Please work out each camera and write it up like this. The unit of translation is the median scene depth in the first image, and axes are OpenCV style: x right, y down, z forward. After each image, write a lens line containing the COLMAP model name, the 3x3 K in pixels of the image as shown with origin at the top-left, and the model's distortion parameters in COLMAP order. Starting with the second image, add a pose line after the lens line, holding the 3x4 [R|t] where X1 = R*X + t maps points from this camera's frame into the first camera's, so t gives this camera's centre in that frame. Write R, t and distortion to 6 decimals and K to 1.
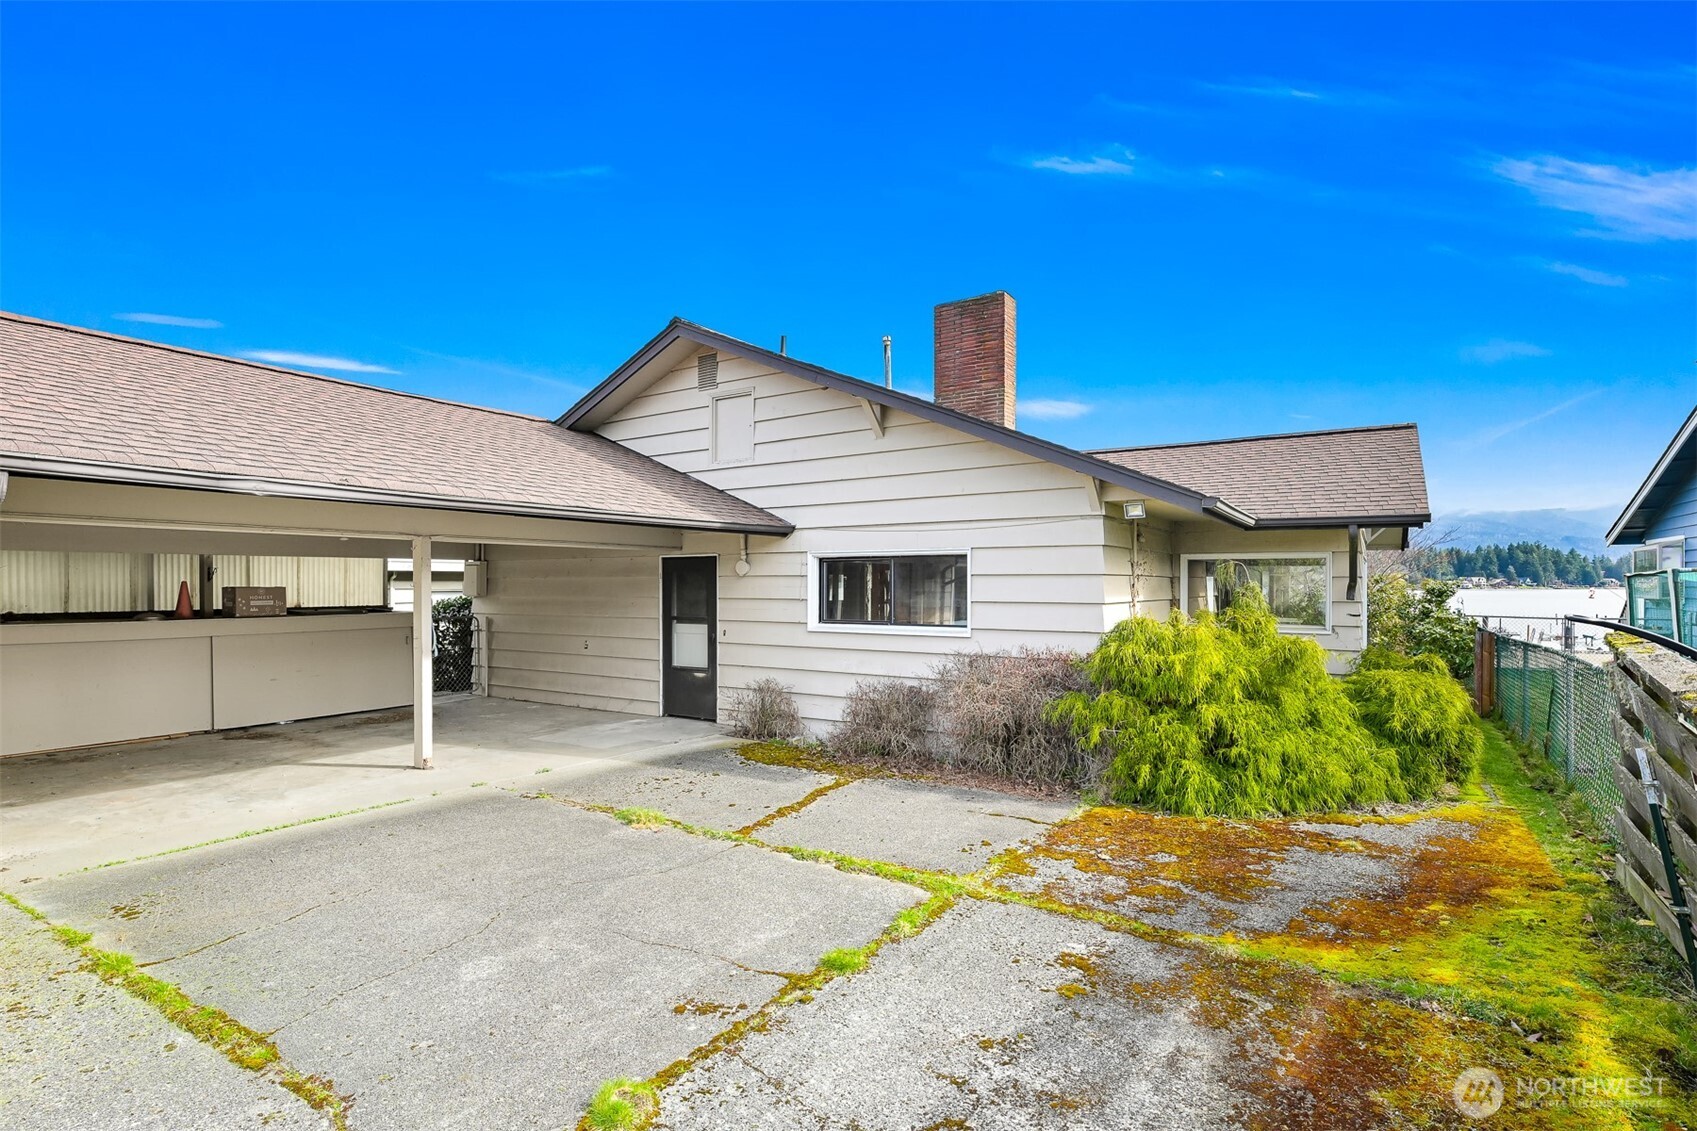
lens RADIAL K [[831.4, 0, 874.8], [0, 831.4, 594.9], [0, 0, 1]] dist [-0.001782, 0.000008]
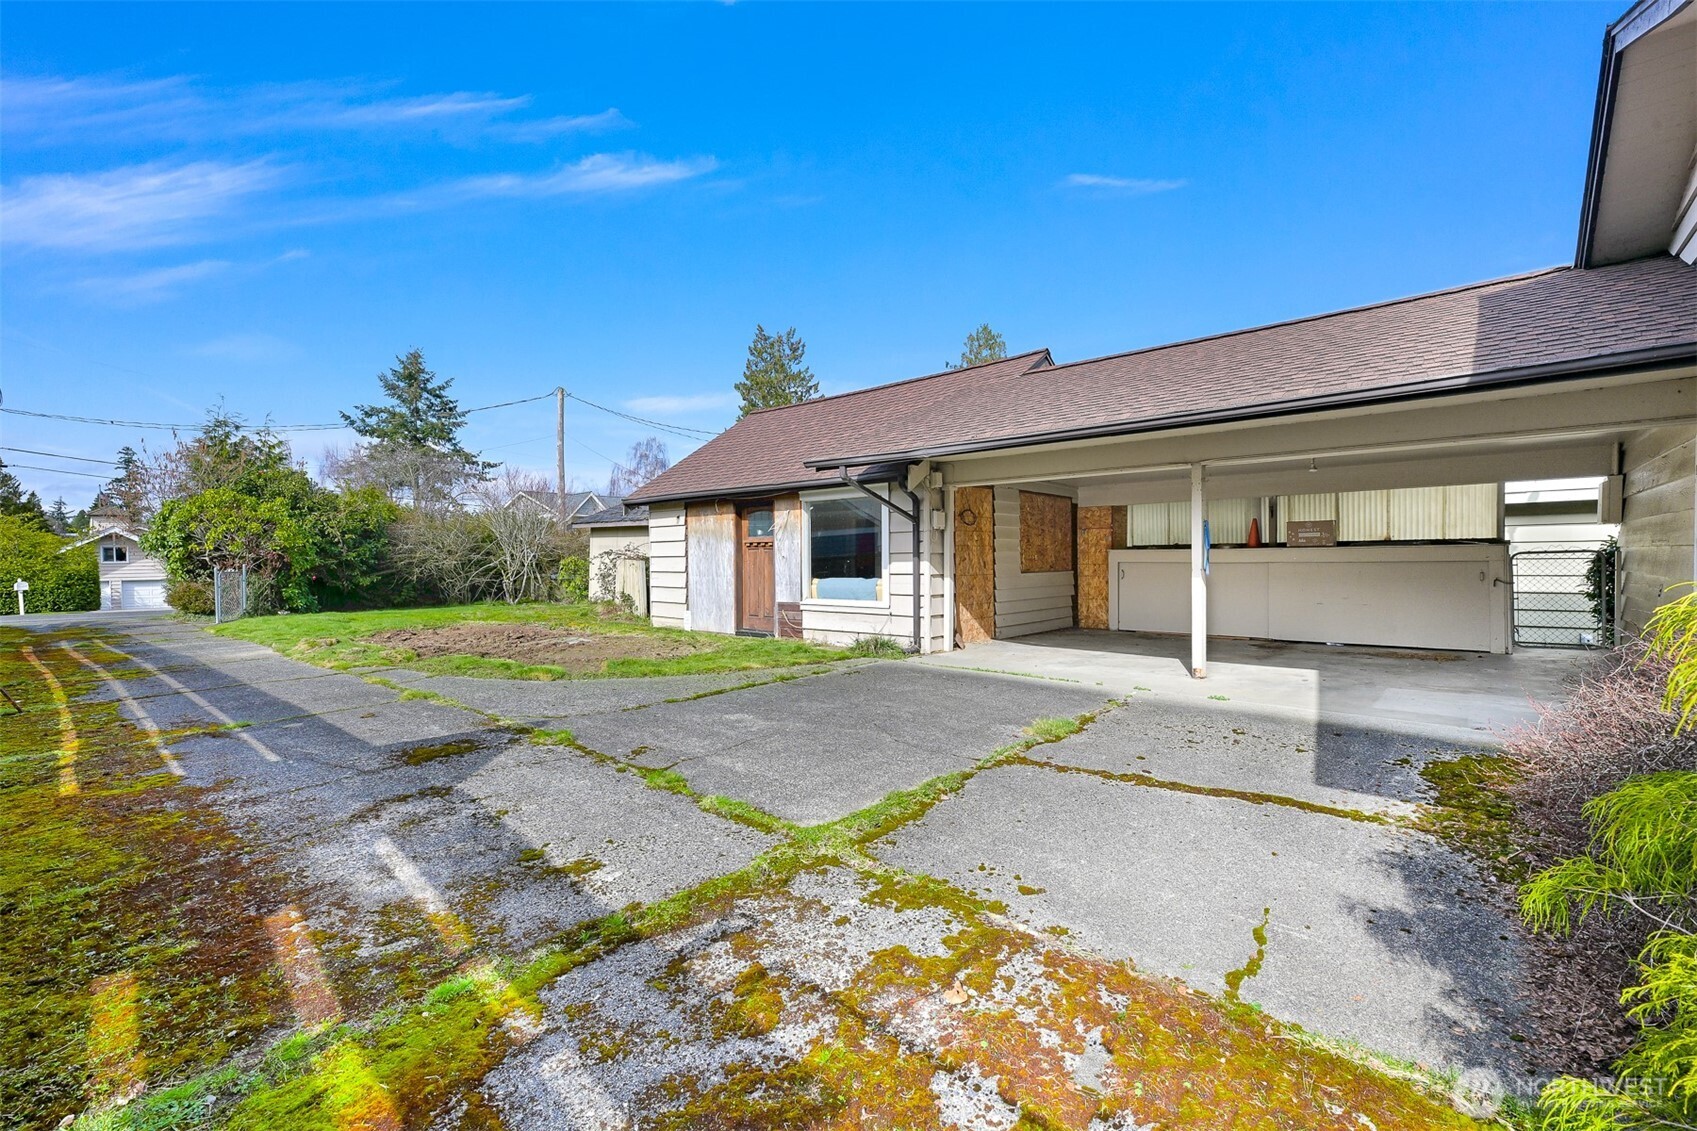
lens RADIAL K [[738.3, 0, 836.0], [0, 738.3, 570.7], [0, 0, 1]] dist [-0.001824, -0.000990]
pose [[-0.194521, 0.019531, -0.980704, 0.453243], [-0.001452, 0.999795, 0.020199, 0.046827], [0.980897, 0.005353, -0.194452, 0.667669]]
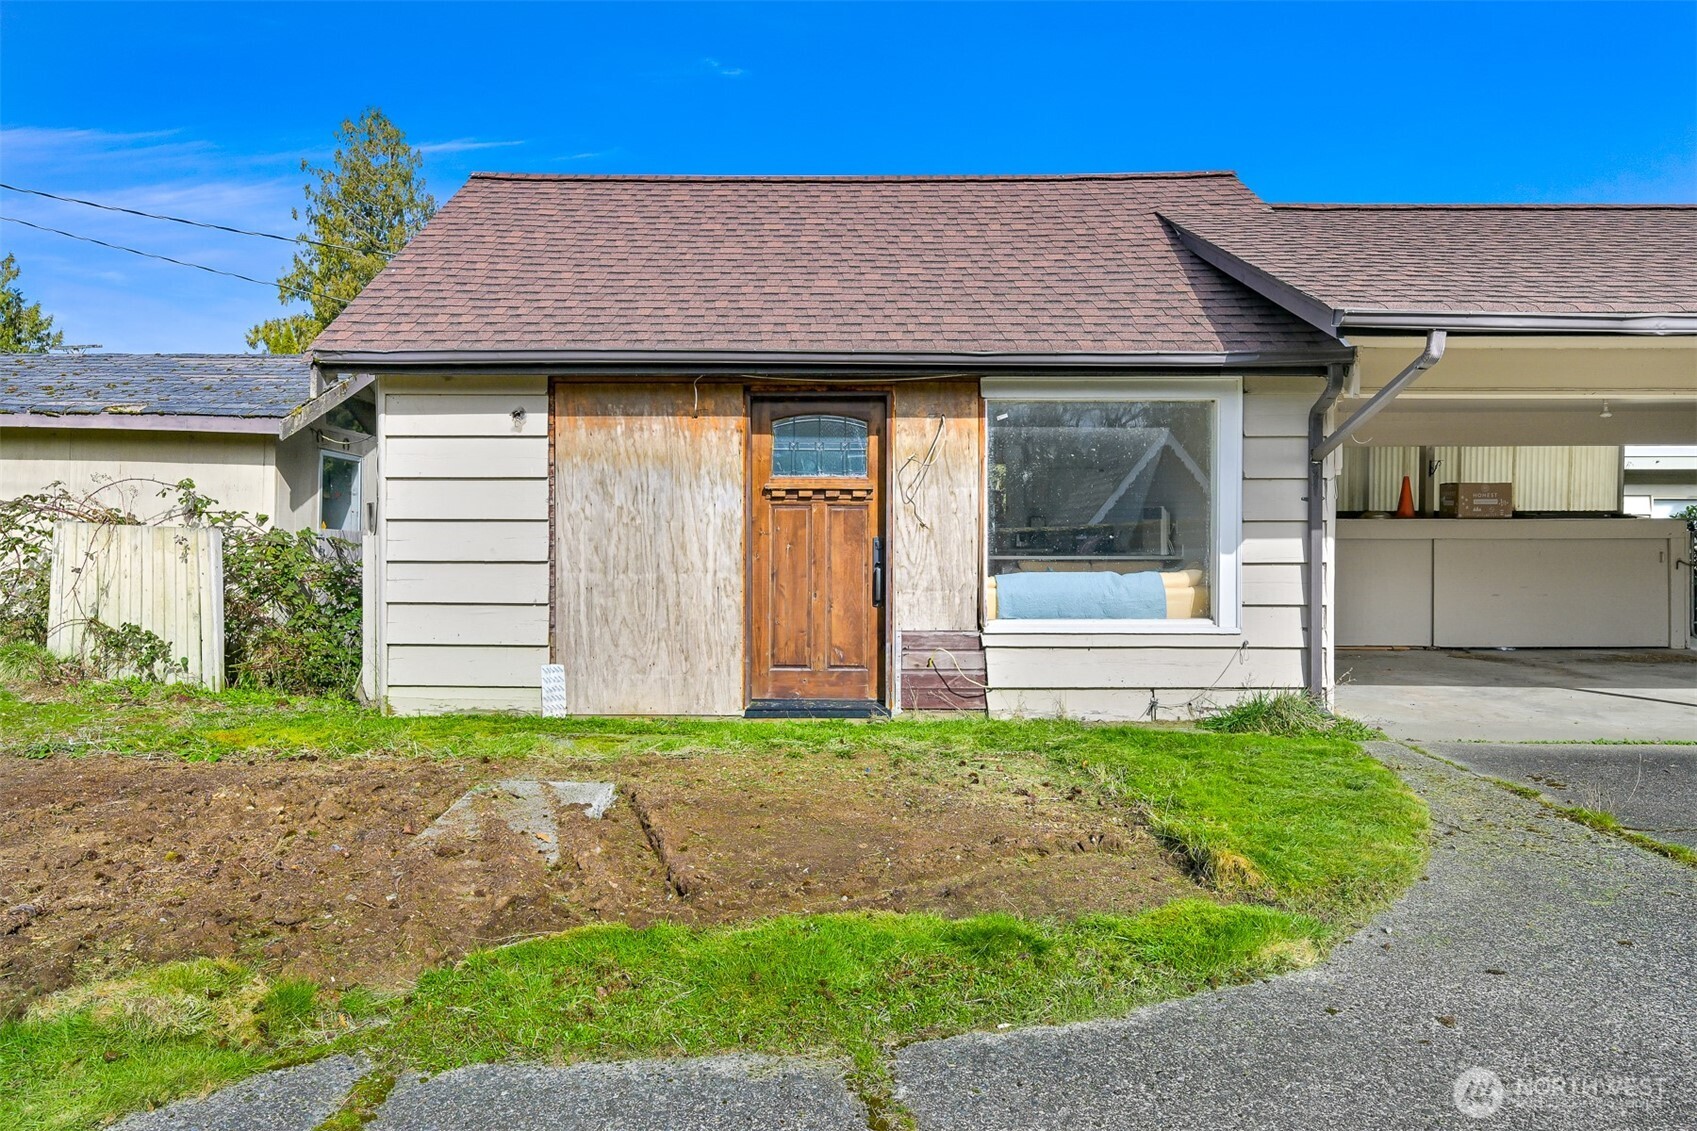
lens RADIAL K [[1144.5, 0, 816.7], [0, 1144.5, 541.9], [0, 0, 1]] dist [-0.001077, -0.001808]
pose [[0.507181, 0.018105, -0.861649, -0.105136], [-0.012135, 0.999830, 0.013865, 0.050522], [0.861754, 0.003424, 0.507315, -0.194330]]
